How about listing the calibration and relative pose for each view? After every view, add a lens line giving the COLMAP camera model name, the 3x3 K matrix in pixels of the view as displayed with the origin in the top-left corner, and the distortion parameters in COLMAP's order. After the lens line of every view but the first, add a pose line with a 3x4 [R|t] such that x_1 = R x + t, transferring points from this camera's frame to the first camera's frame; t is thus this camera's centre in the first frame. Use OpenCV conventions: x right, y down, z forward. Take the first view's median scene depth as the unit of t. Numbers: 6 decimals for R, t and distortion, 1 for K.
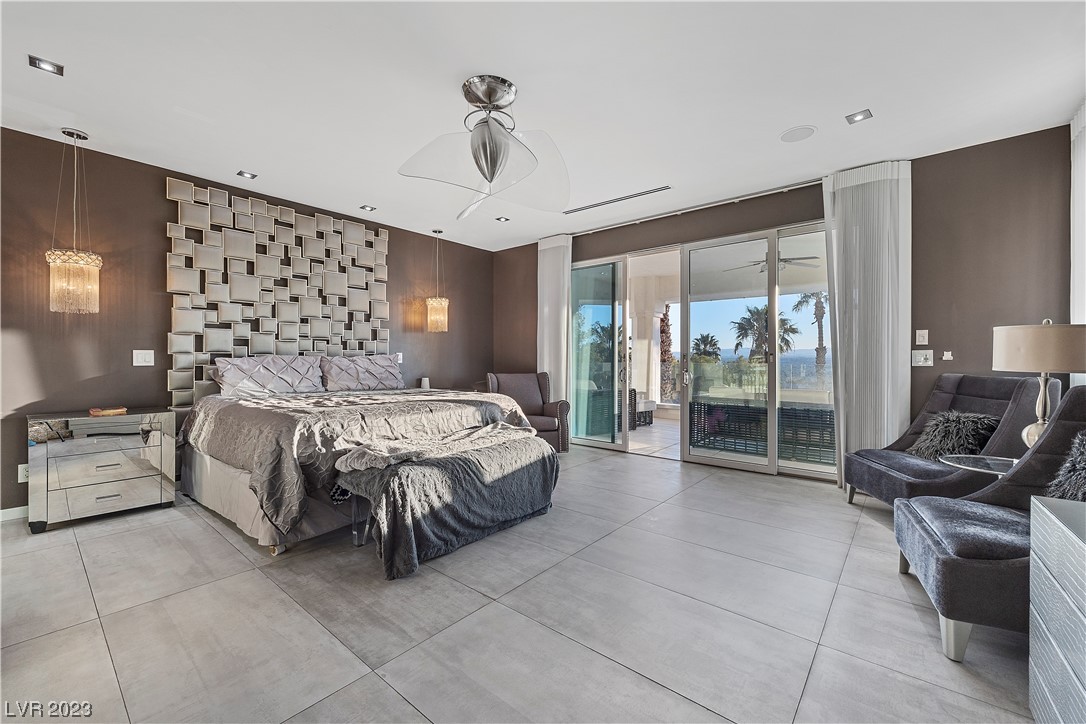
lens RADIAL K [[444.7, 0, 543.0], [0, 444.7, 362.0], [0, 0, 1]] dist [-0.009493, 0.000929]
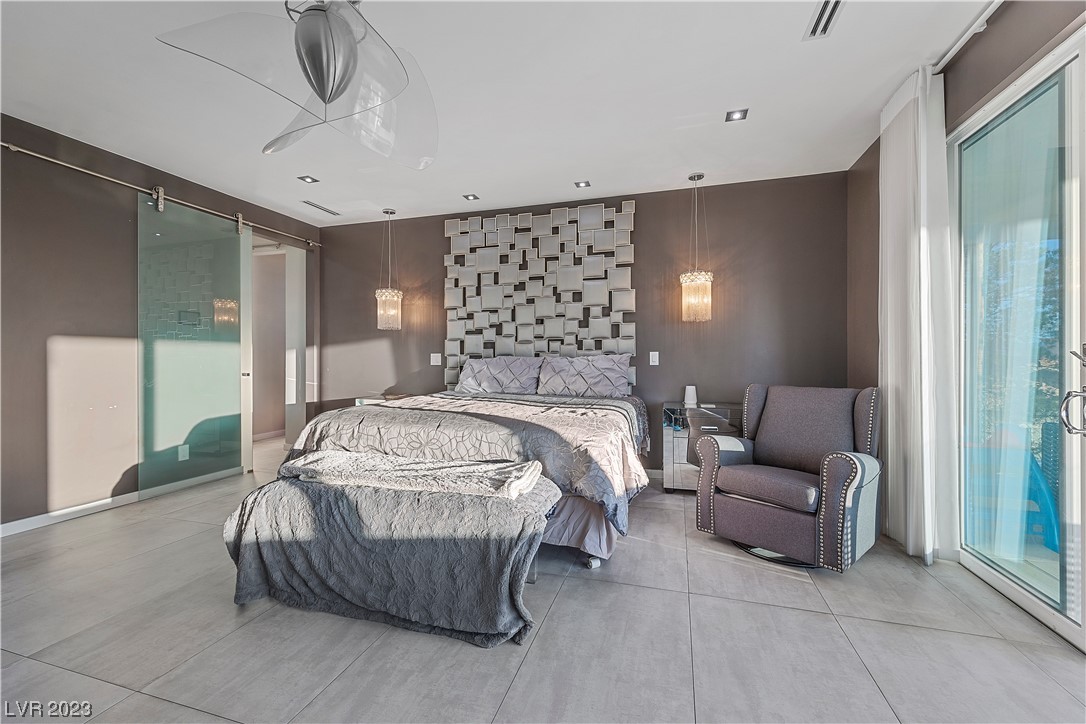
lens RADIAL K [[444.7, 0, 543.0], [0, 444.7, 362.0], [0, 0, 1]] dist [-0.009493, 0.000929]
pose [[0.391316, 0.000892, -0.920256, 0.399387], [-0.005653, 0.999983, -0.001435, -0.001497], [0.920239, 0.005764, 0.391315, 0.652573]]
